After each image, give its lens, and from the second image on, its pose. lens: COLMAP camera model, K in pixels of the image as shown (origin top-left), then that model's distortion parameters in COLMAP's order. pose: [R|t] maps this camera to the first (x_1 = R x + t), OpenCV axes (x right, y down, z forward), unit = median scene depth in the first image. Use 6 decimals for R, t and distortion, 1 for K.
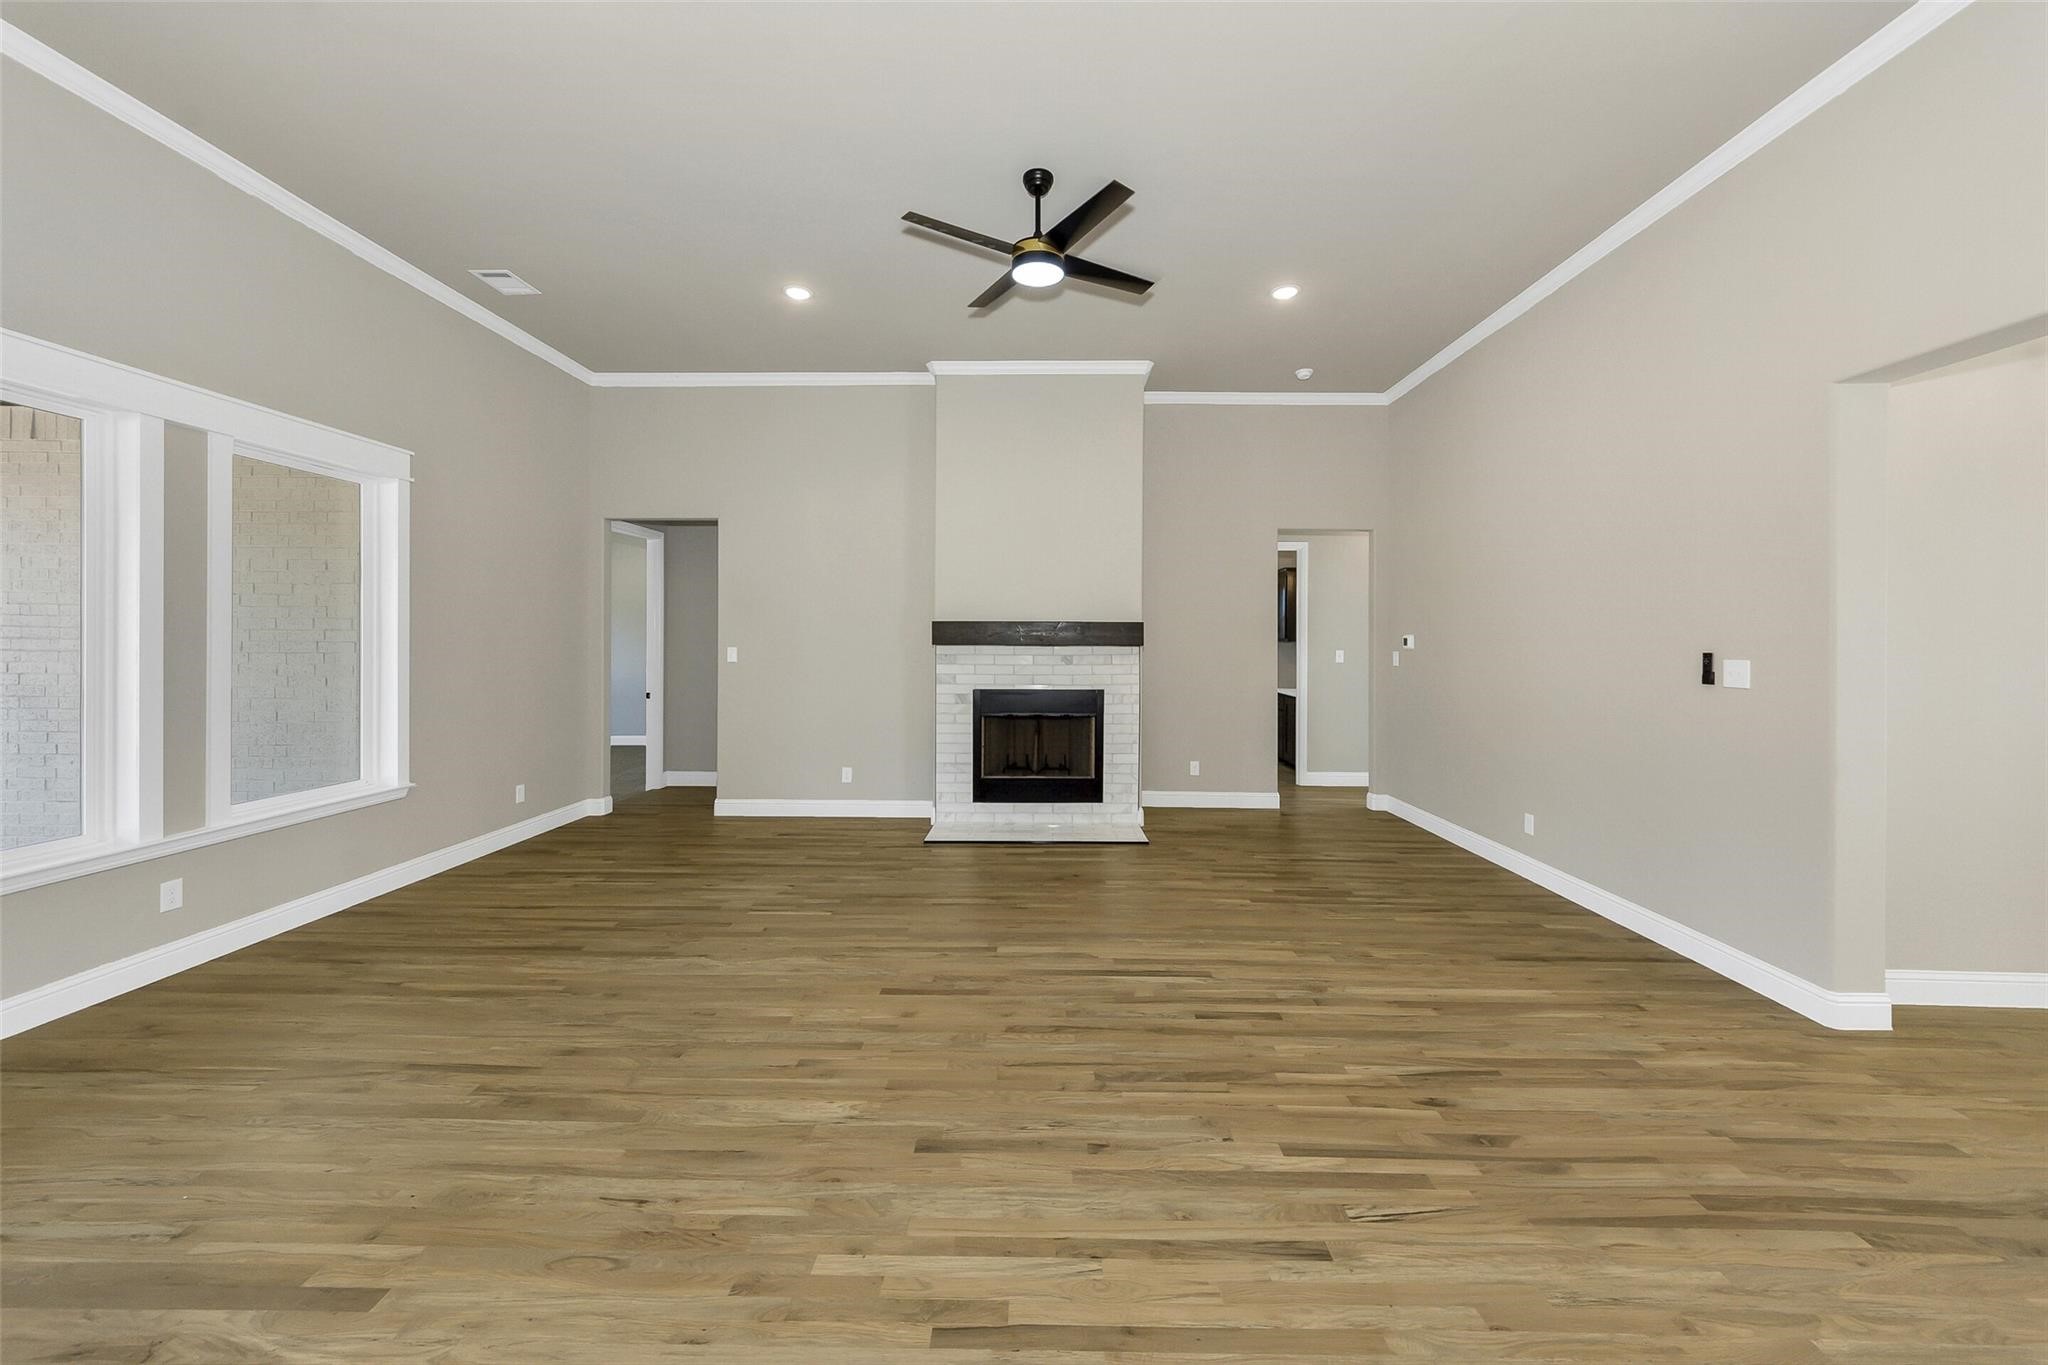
lens RADIAL K [[730.7, 0, 1023.3], [0, 730.7, 638.0], [0, 0, 1]] dist [-0.008741, -0.000139]
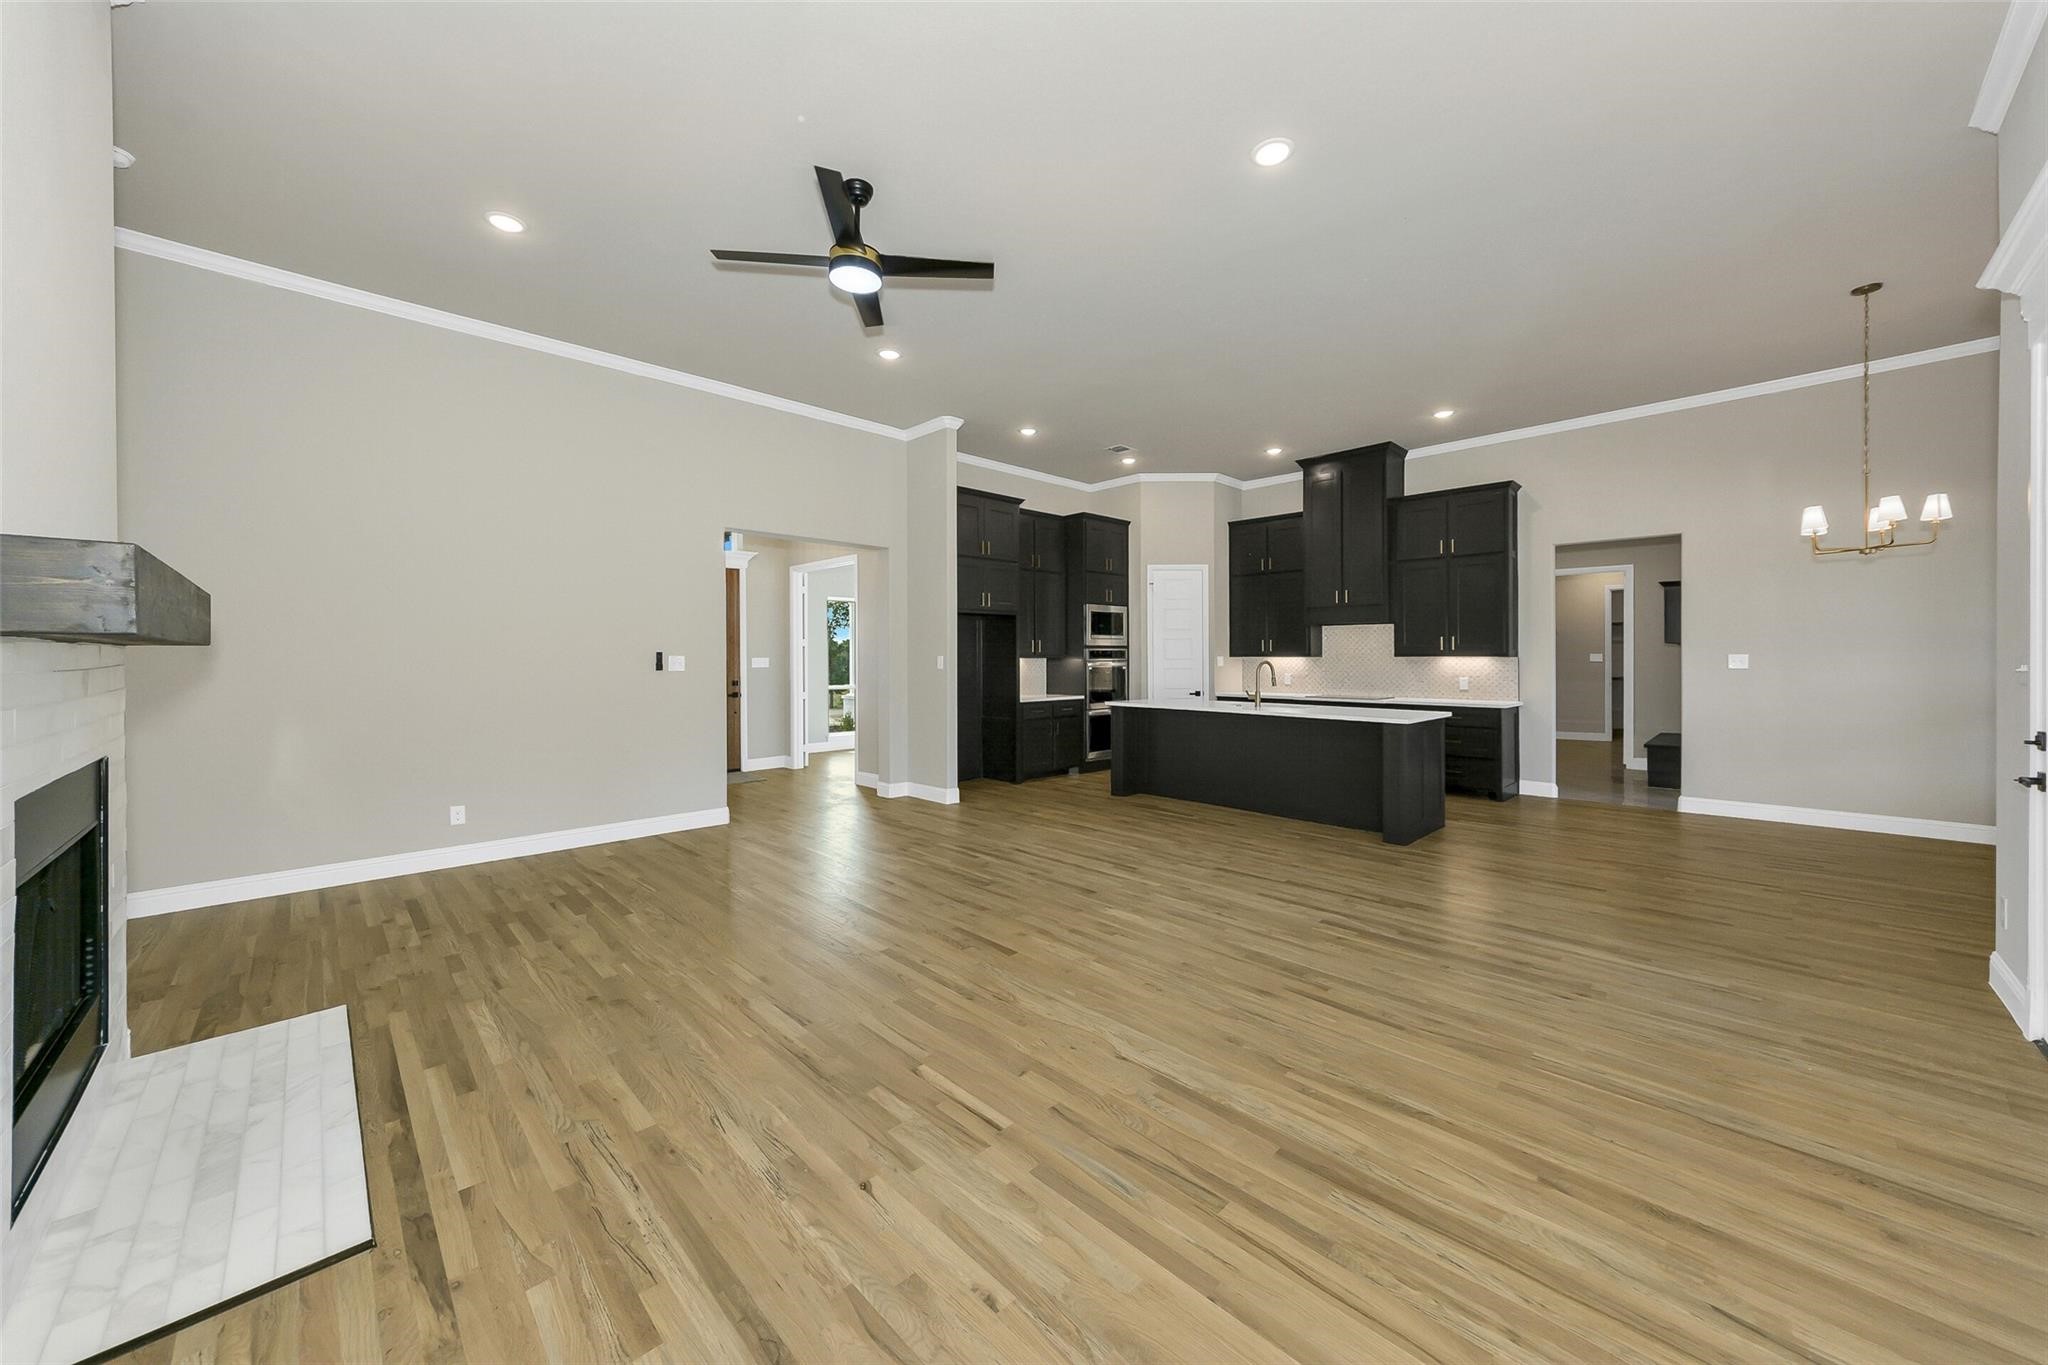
lens RADIAL K [[728.7, 0, 1047.4], [0, 728.7, 658.8], [0, 0, 1]] dist [-0.008318, -0.000075]
pose [[-0.726400, -0.005459, 0.687251, -0.717696], [-0.003439, 0.999985, 0.004309, 0.020436], [-0.687264, 0.000767, -0.726408, 1.279797]]
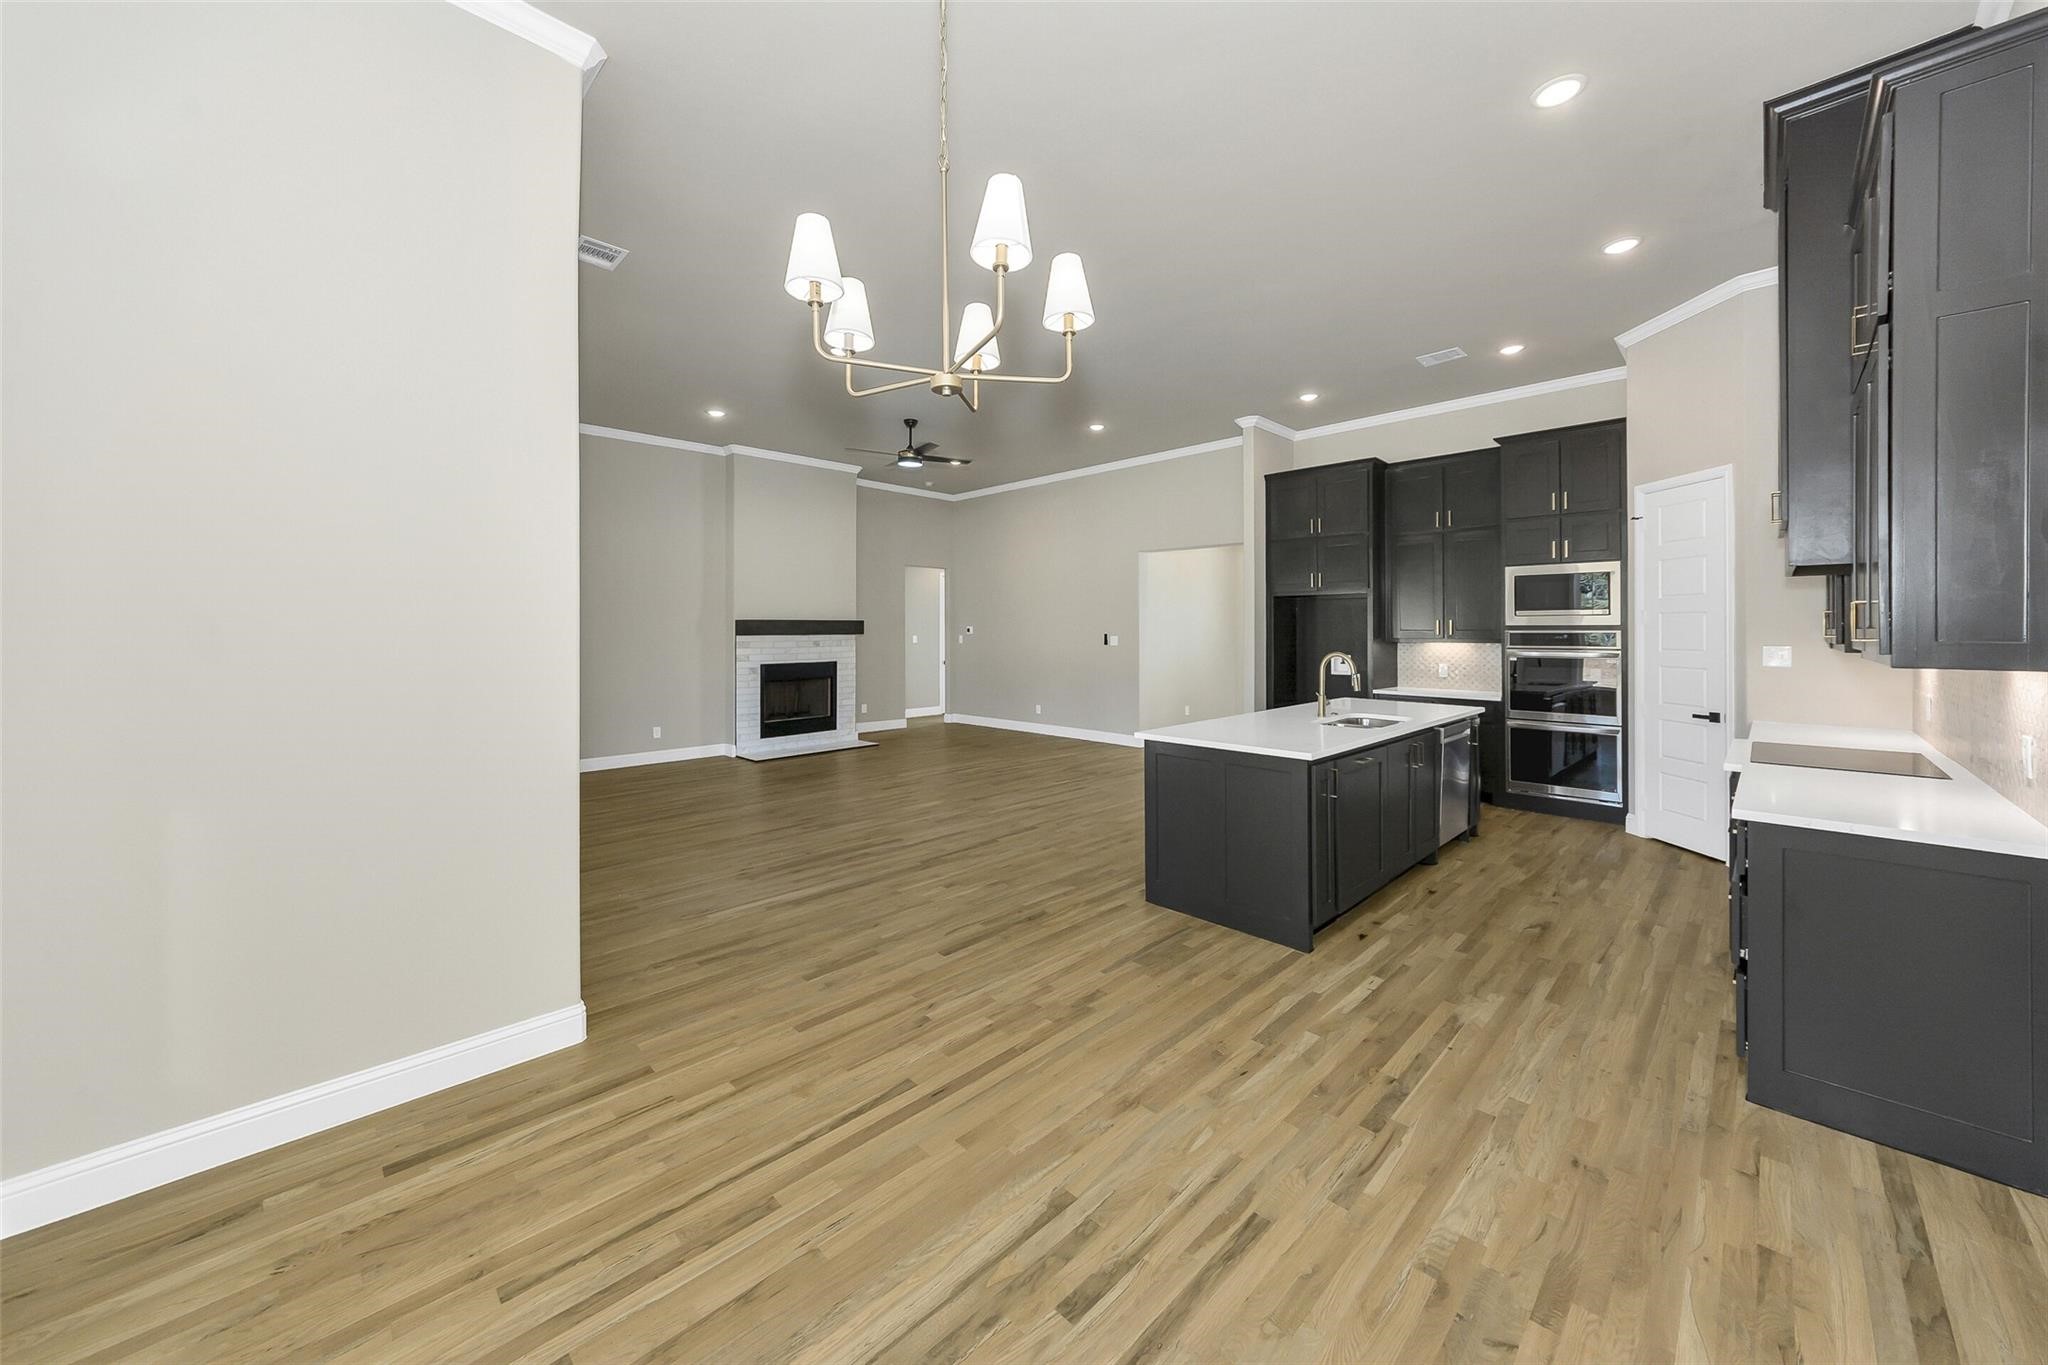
lens RADIAL K [[730.7, 0, 1023.3], [0, 730.7, 638.0], [0, 0, 1]] dist [-0.008741, -0.000139]
pose [[0.702179, -0.017247, 0.711791, -1.089683], [0.004128, 0.999788, 0.020153, -0.018782], [-0.711988, -0.011213, 0.702102, -0.652689]]
